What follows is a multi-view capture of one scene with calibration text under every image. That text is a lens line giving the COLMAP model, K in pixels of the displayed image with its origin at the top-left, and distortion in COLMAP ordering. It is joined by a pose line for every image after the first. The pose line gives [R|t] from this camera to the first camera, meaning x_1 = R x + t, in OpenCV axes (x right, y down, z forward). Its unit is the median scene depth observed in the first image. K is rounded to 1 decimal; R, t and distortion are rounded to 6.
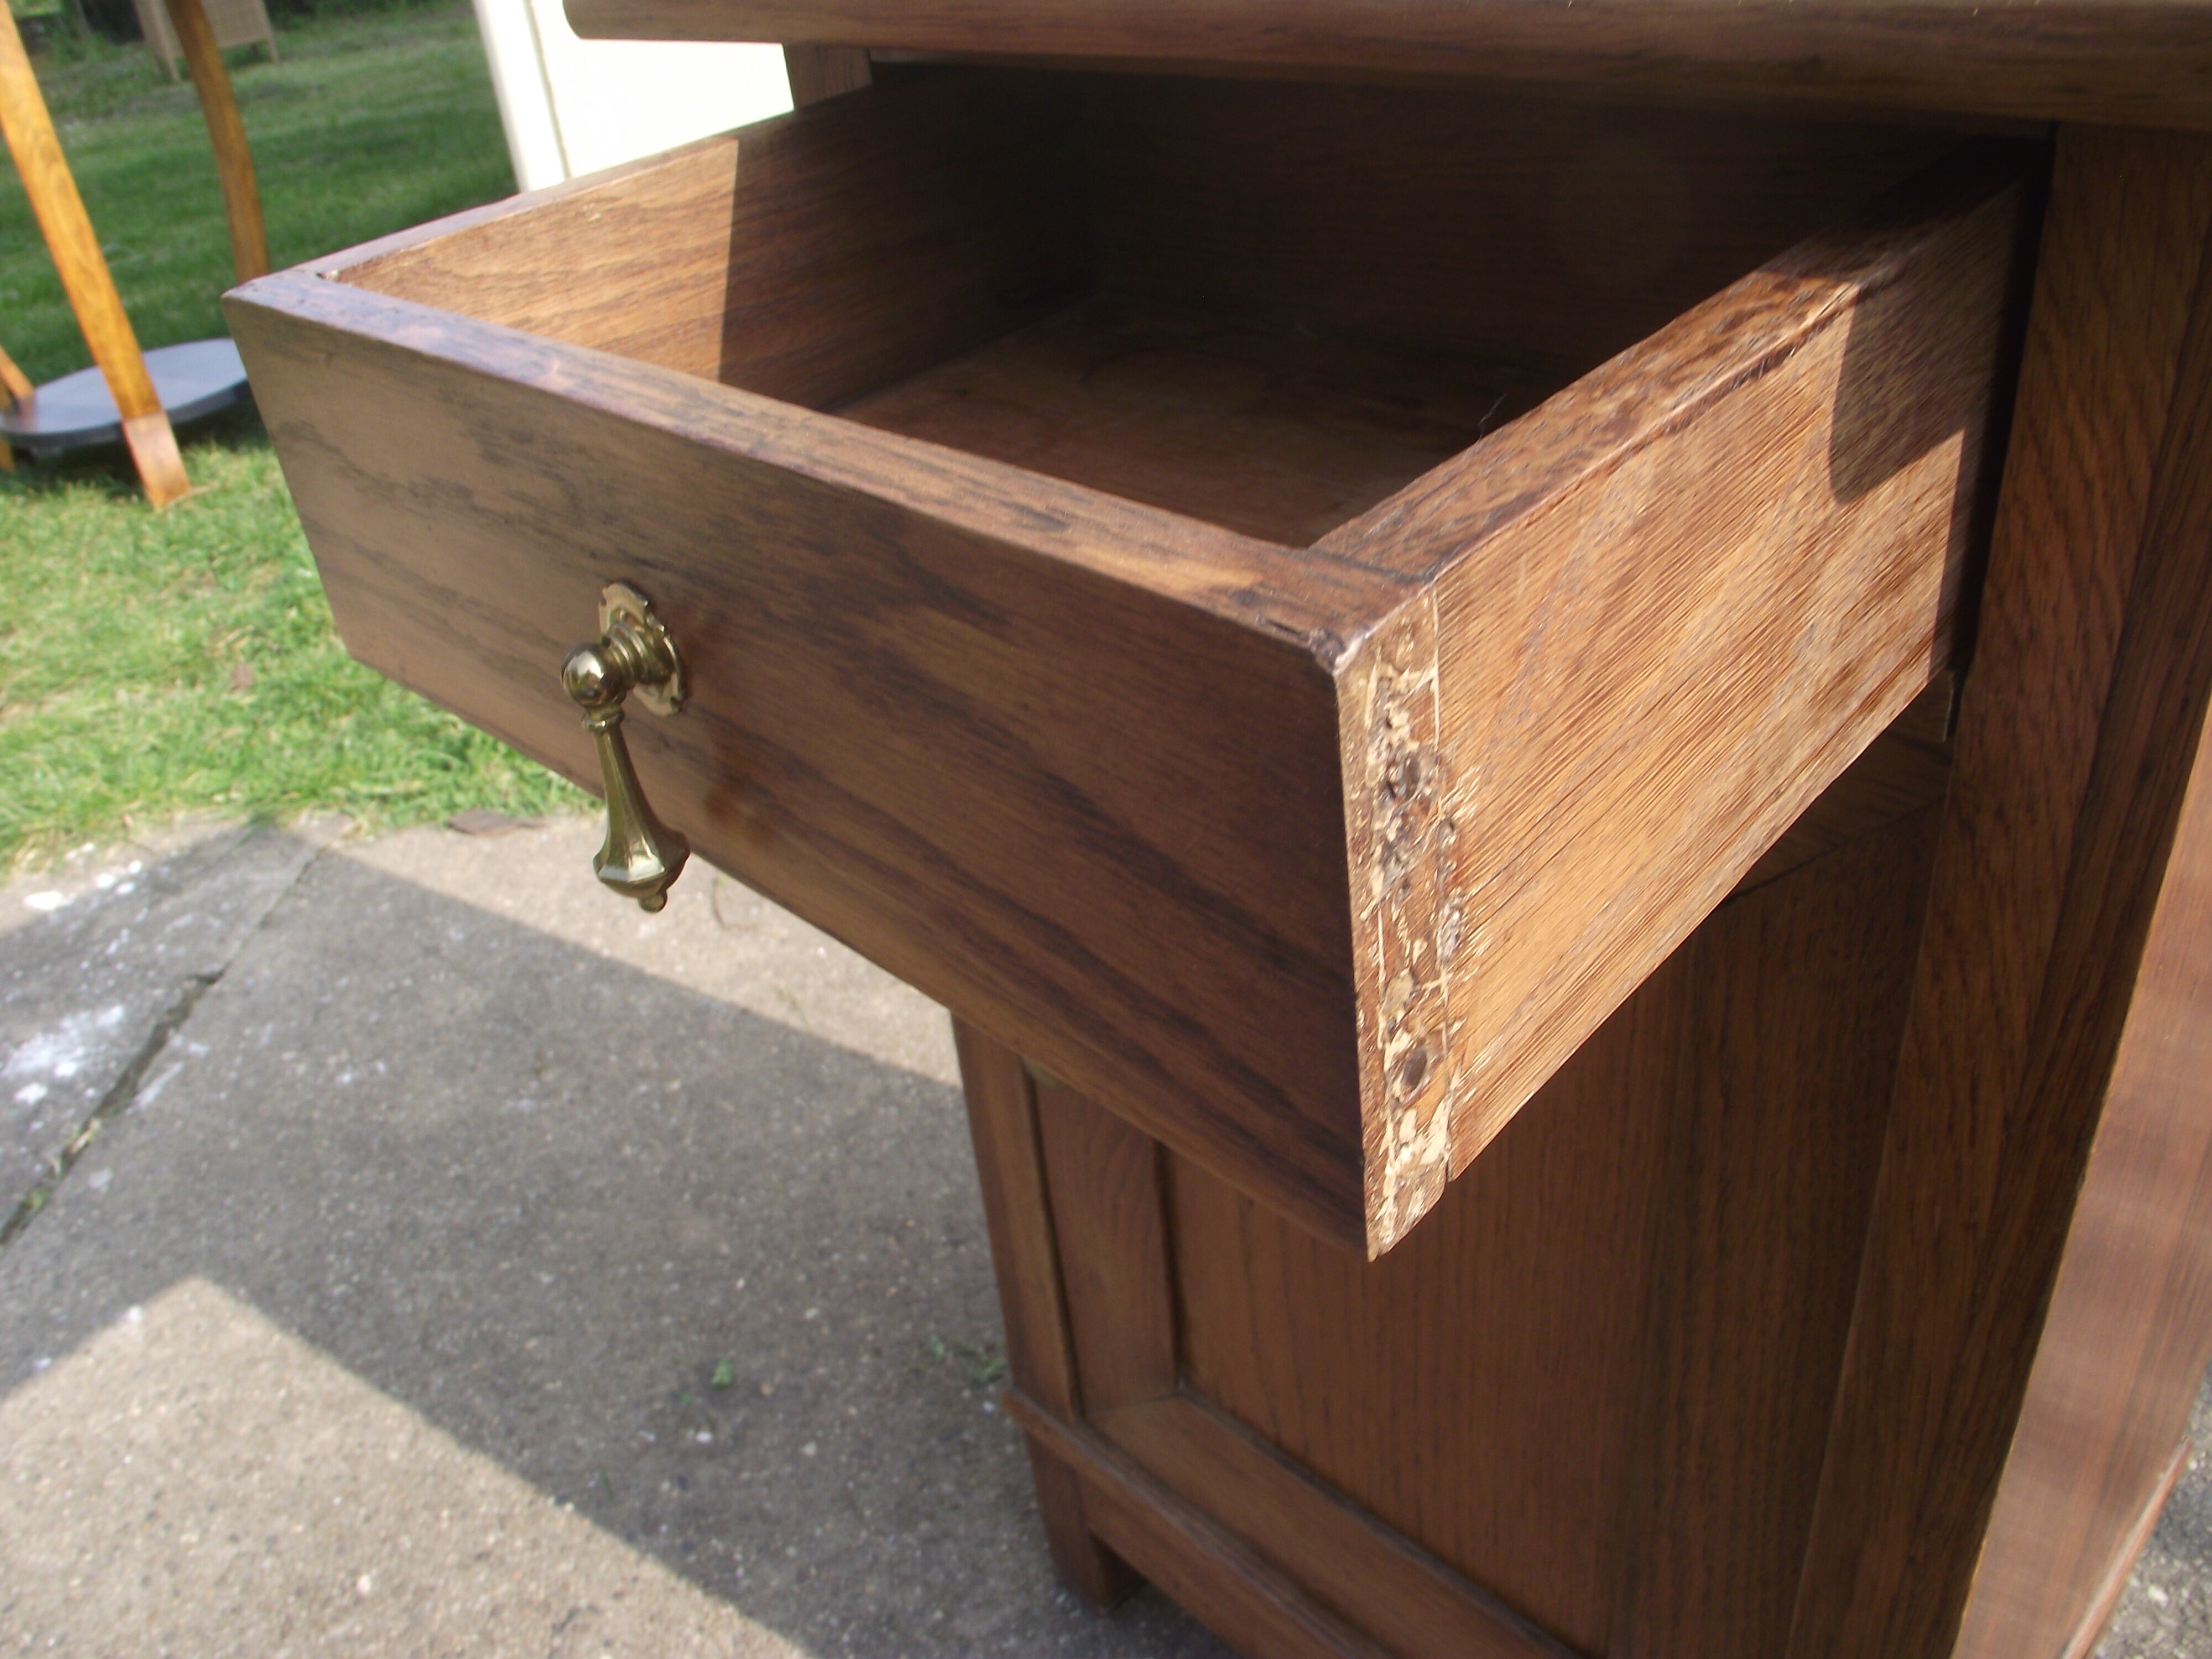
lens RADIAL K [[1765.3, 0, 1145.1], [0, 1765.3, 823.8], [0, 0, 1]] dist [-0.129475, 0.085479]
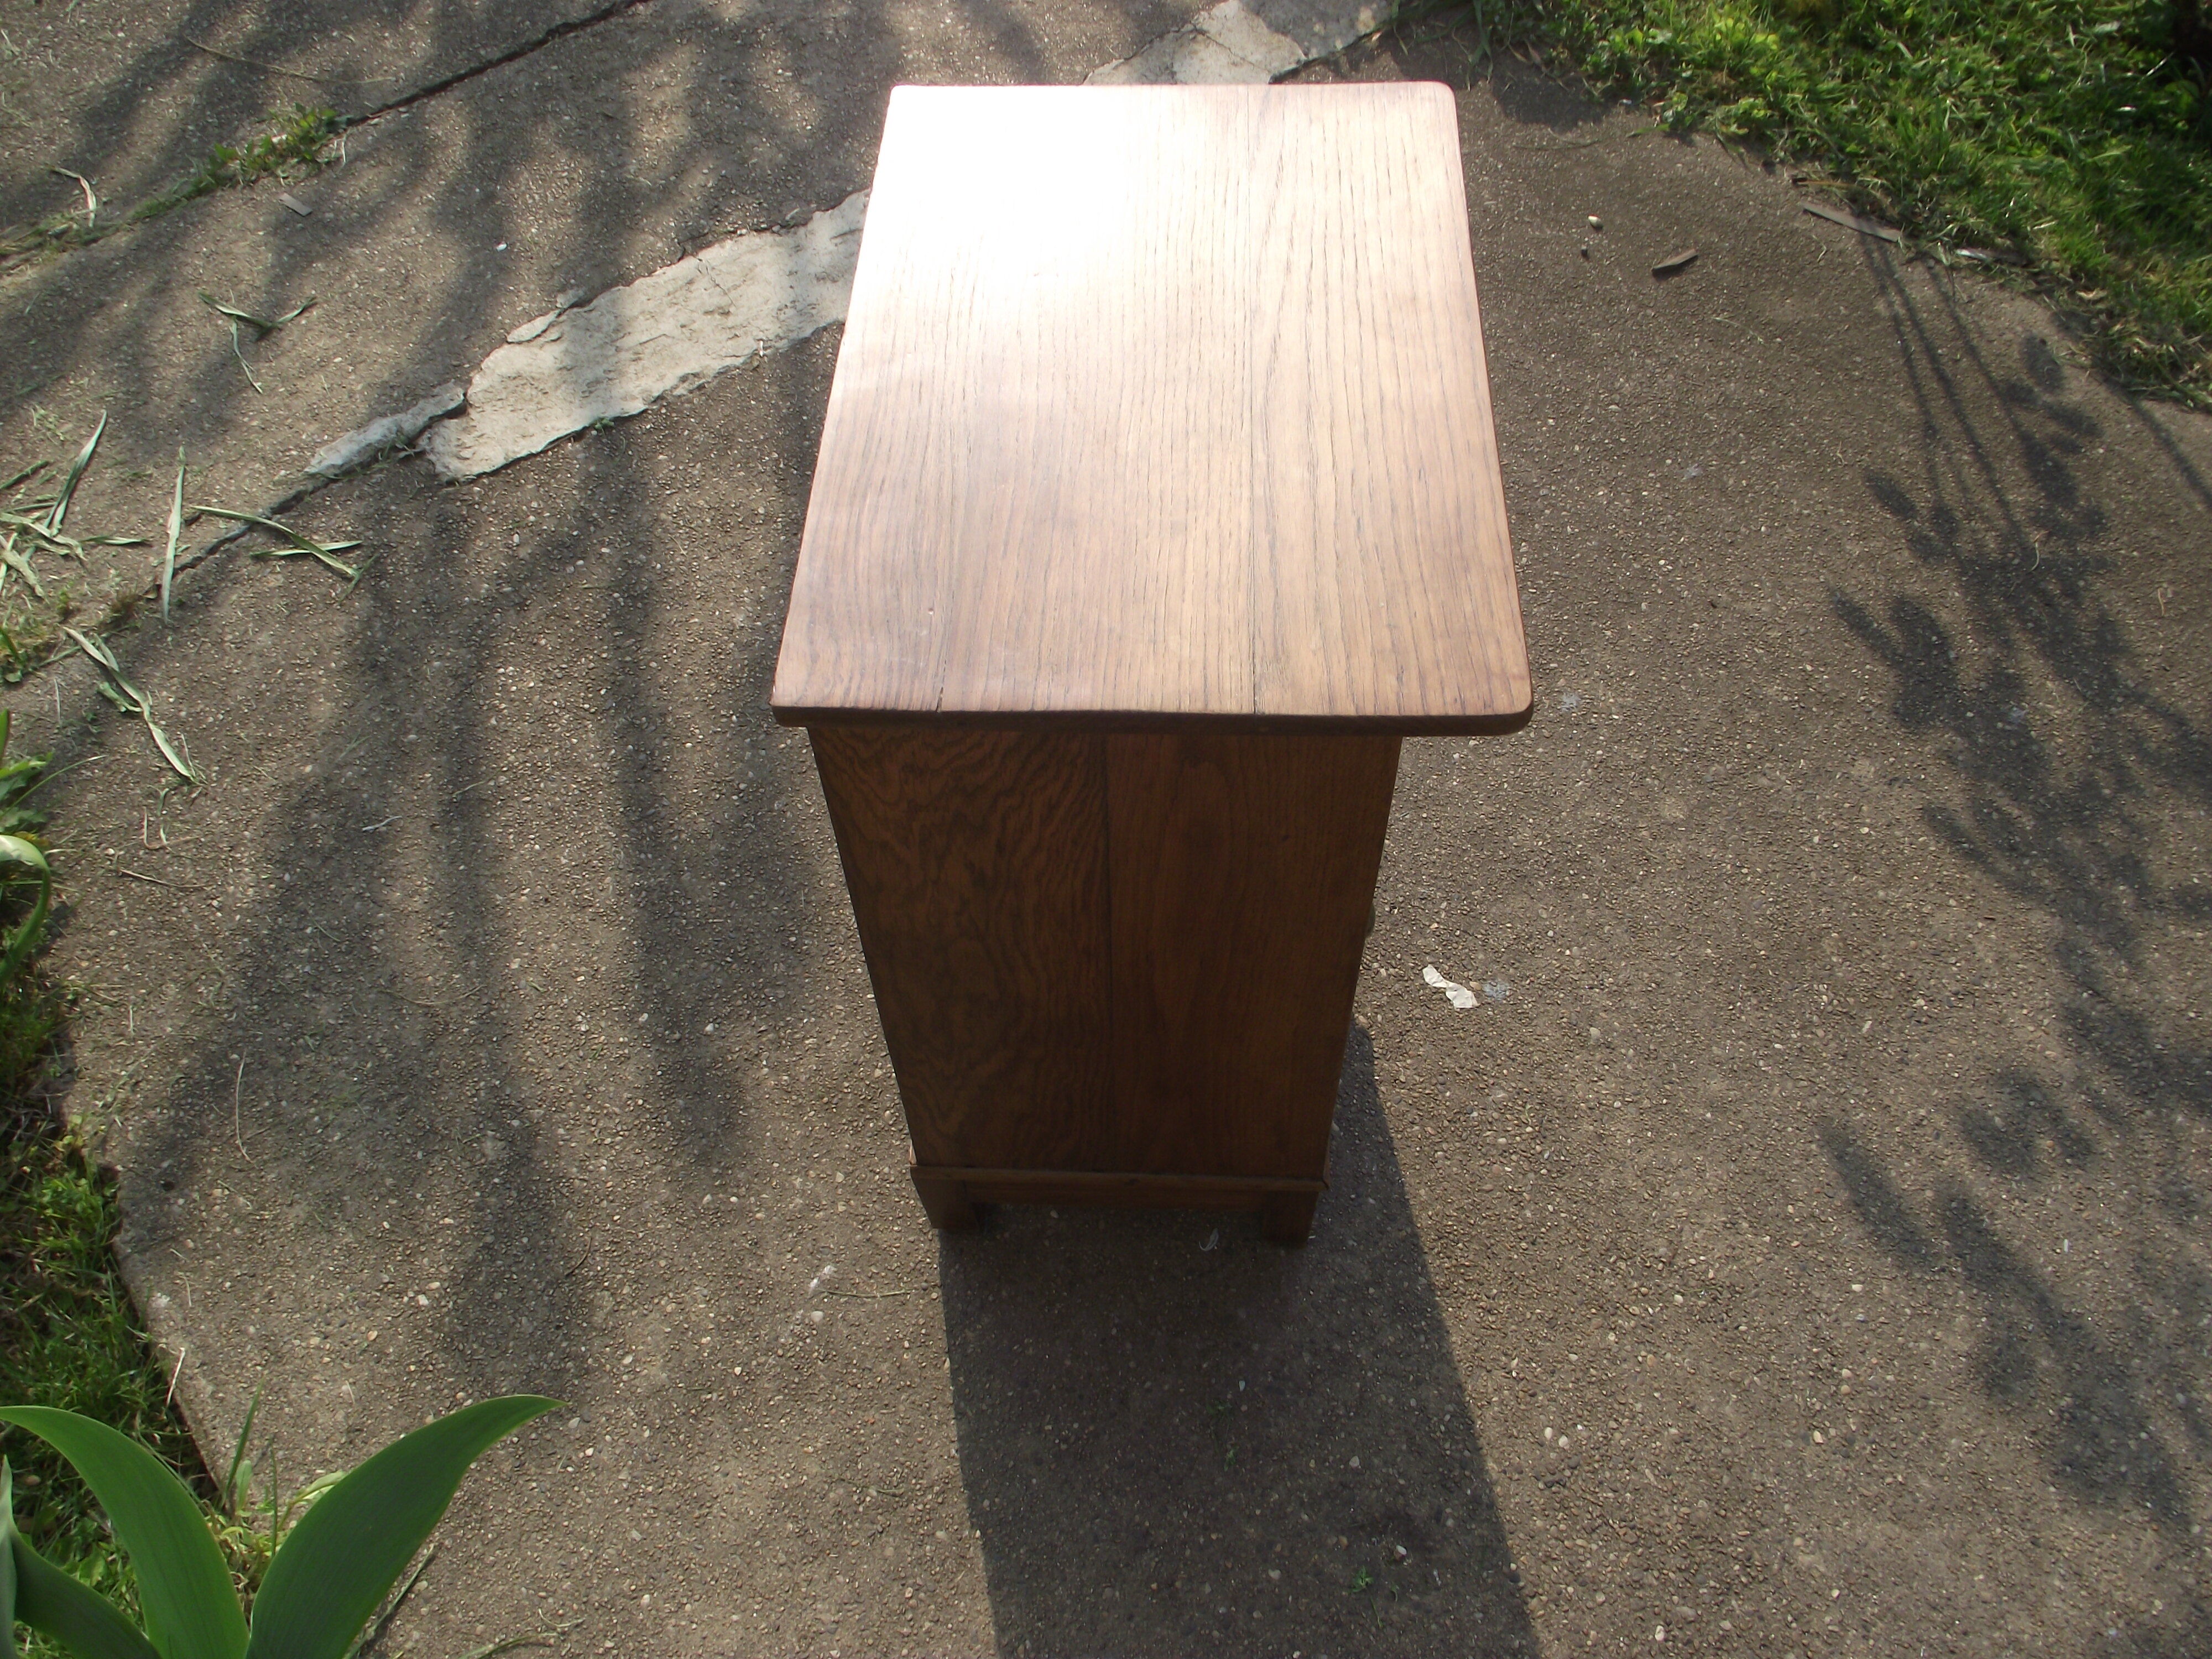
lens RADIAL K [[1659.4, 0, 1121.6], [0, 1659.4, 833.0], [0, 0, 1]] dist [-0.082760, 0.043202]
pose [[-0.675160, -0.561736, 0.478134, -0.406656], [0.445541, 0.206059, 0.871225, -0.940785], [-0.587922, 0.801244, 0.111154, 0.567726]]
